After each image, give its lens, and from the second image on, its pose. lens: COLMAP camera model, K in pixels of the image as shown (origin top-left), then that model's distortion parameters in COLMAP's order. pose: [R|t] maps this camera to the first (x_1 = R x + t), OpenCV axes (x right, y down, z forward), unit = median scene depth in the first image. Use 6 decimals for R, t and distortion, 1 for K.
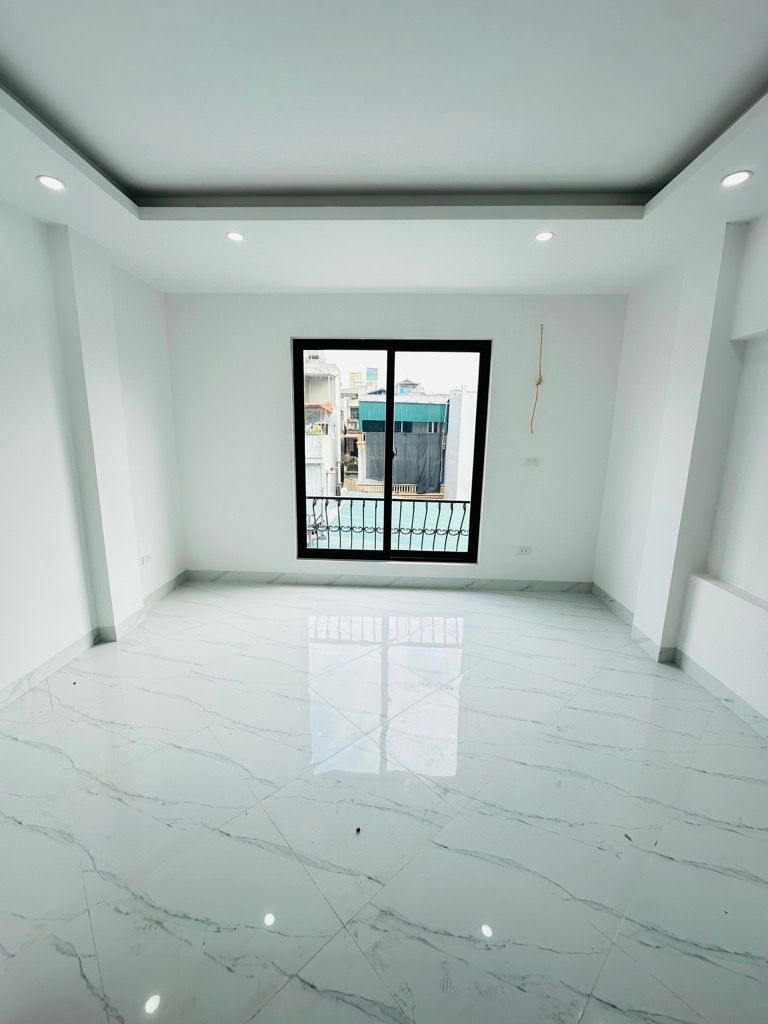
lens RADIAL K [[408.2, 0, 387.3], [0, 408.2, 510.8], [0, 0, 1]] dist [-0.011991, 0.005253]
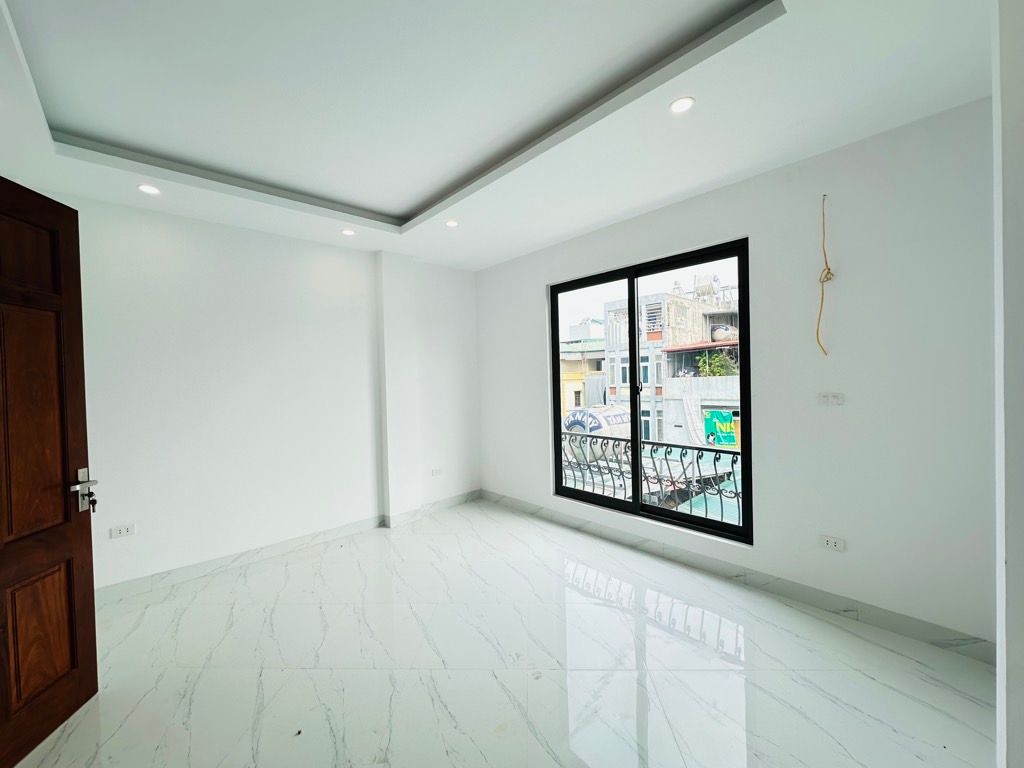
lens RADIAL K [[408.2, 0, 513.2], [0, 408.2, 382.1], [0, 0, 1]] dist [-0.011991, 0.005253]
pose [[0.705022, -0.025445, -0.708729, 0.463778], [-0.097783, 0.986323, -0.132682, -0.013399], [0.702412, 0.162845, 0.692891, 0.214592]]
